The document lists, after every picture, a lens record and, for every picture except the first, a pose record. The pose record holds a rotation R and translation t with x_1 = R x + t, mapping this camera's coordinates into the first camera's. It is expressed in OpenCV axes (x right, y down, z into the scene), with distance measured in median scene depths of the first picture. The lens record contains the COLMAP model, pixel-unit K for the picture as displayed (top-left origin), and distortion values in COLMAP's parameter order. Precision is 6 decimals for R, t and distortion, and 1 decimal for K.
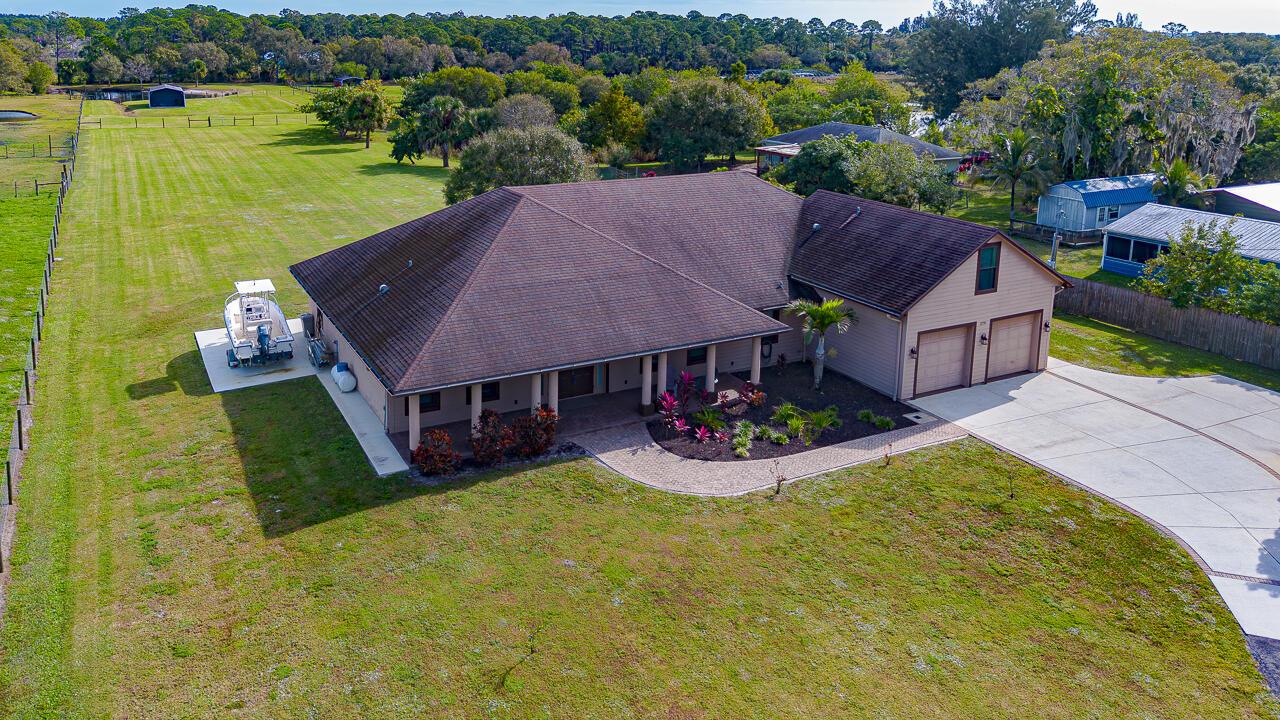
lens RADIAL K [[896.9, 0, 640.0], [0, 896.9, 360.0], [0, 0, 1]] dist [0.067536, -0.055460]
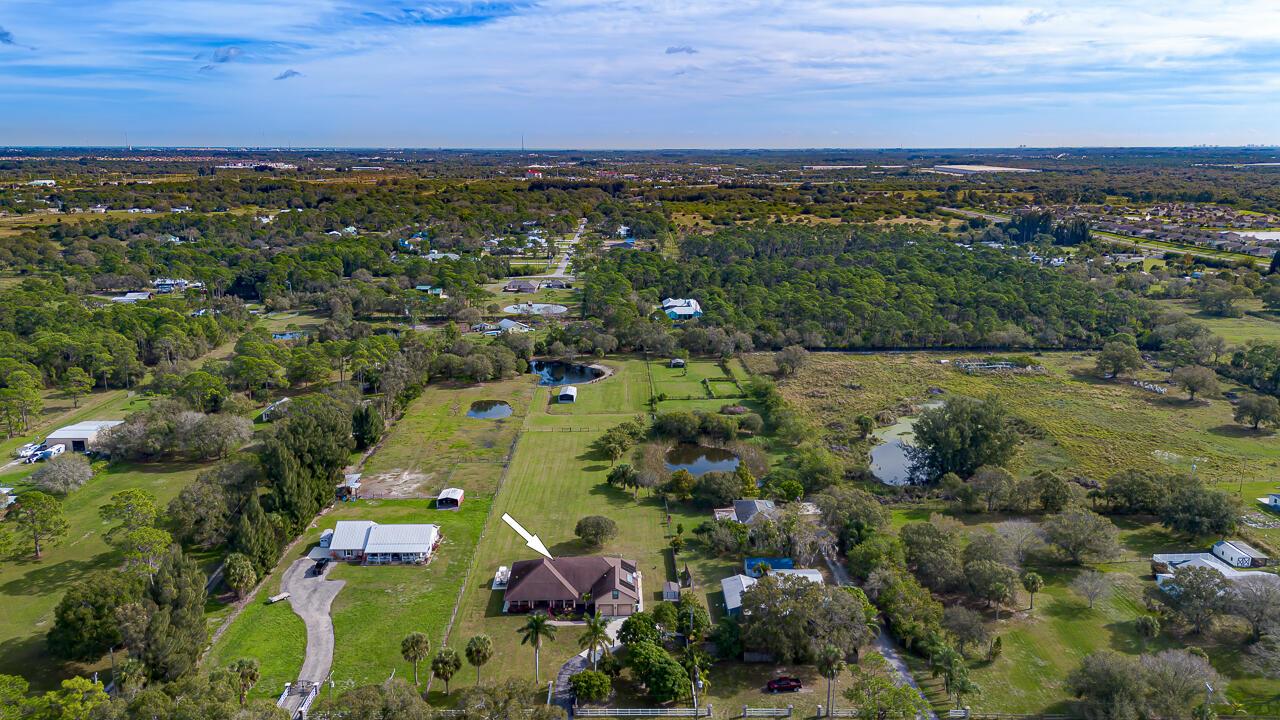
lens RADIAL K [[916.7, 0, 646.3], [0, 916.7, 362.9], [0, 0, 1]] dist [0.066904, -0.059424]
pose [[0.888293, 0.090954, -0.450182, 2.865410], [-0.147087, 0.984906, -0.091243, -0.980152], [0.435088, 0.147266, 0.888263, -3.918682]]
